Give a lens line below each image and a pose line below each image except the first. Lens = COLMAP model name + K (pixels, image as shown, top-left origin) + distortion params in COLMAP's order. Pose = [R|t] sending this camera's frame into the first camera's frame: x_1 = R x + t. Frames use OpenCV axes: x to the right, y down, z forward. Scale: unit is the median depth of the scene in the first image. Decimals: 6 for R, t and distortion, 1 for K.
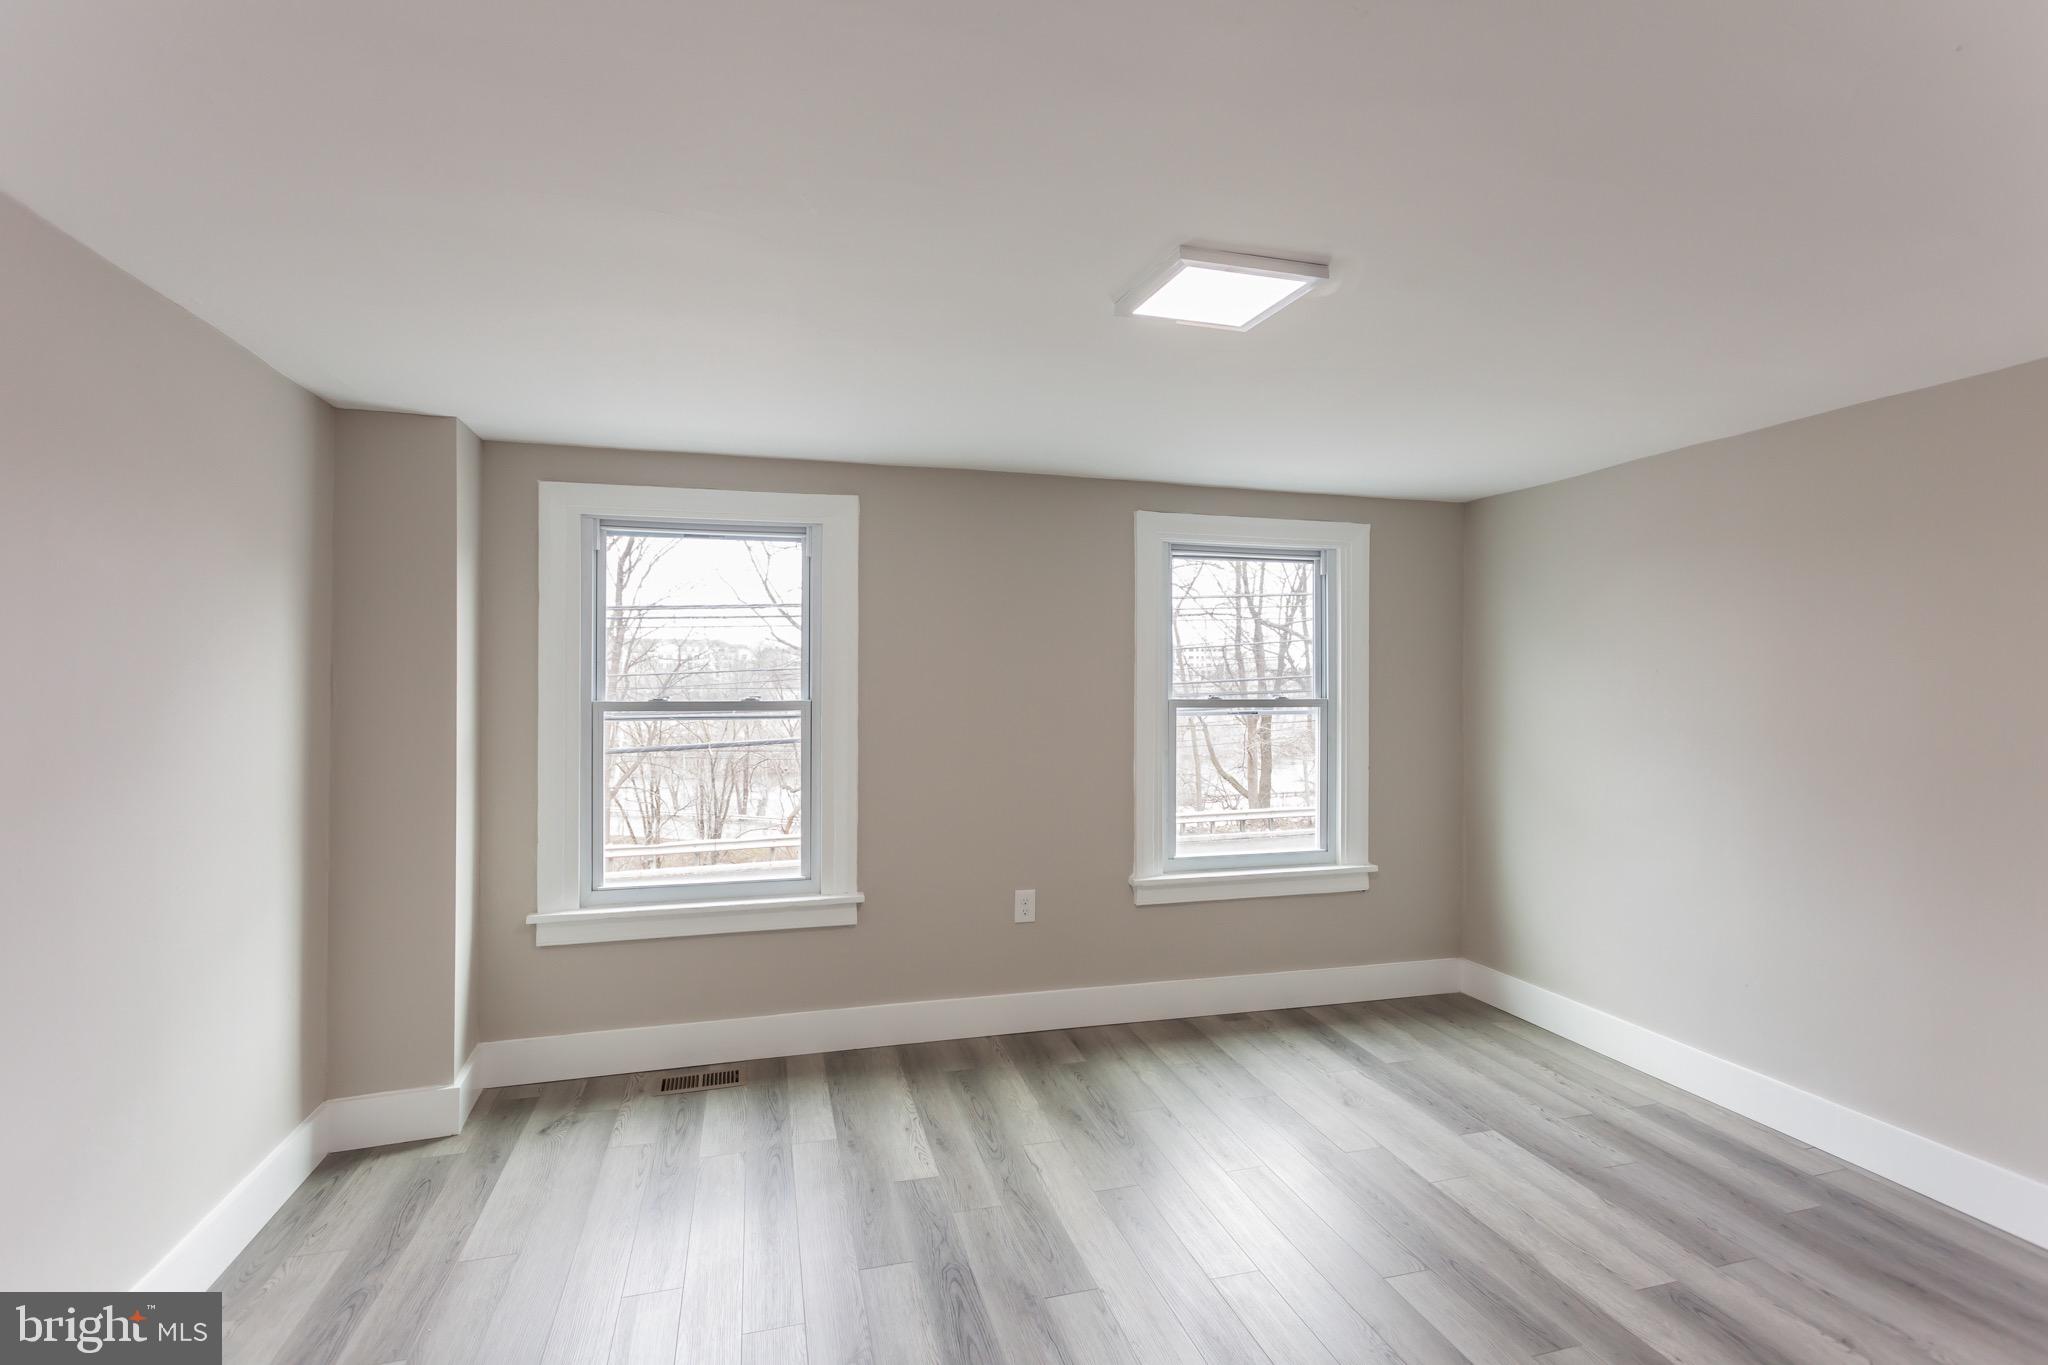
lens RADIAL K [[981.2, 0, 1051.0], [0, 981.2, 682.9], [0, 0, 1]] dist [0.002429, 0.000522]
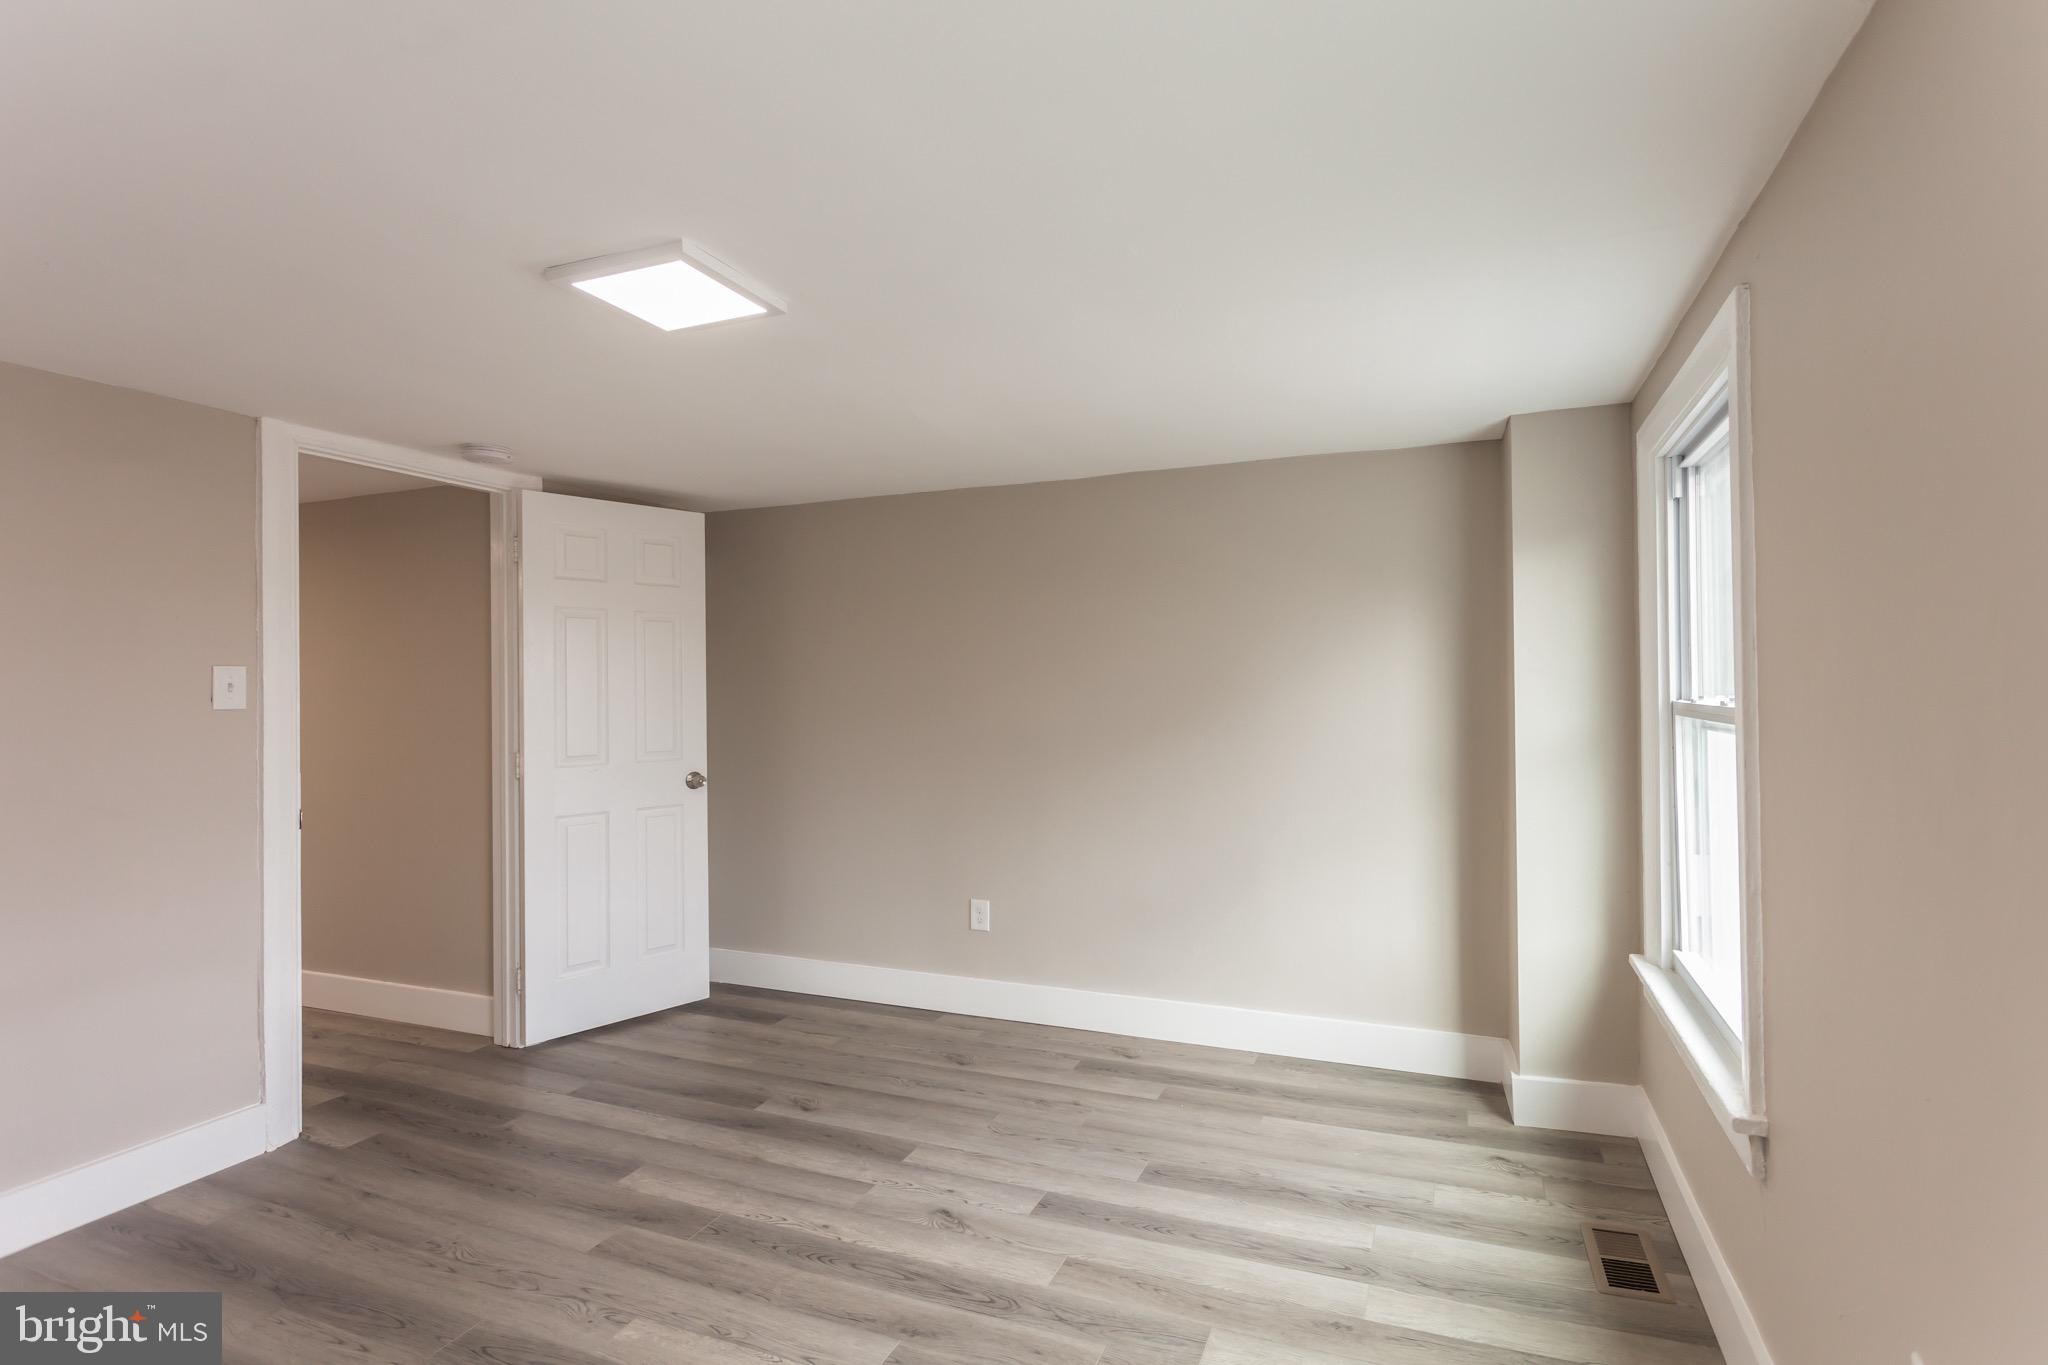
lens RADIAL K [[981.2, 0, 1051.0], [0, 981.2, 682.9], [0, 0, 1]] dist [0.002429, 0.000522]
pose [[-0.634069, -0.001402, -0.773275, 0.416109], [0.009469, 0.999909, -0.009578, 0.018267], [0.773219, -0.013395, -0.633998, 1.155480]]
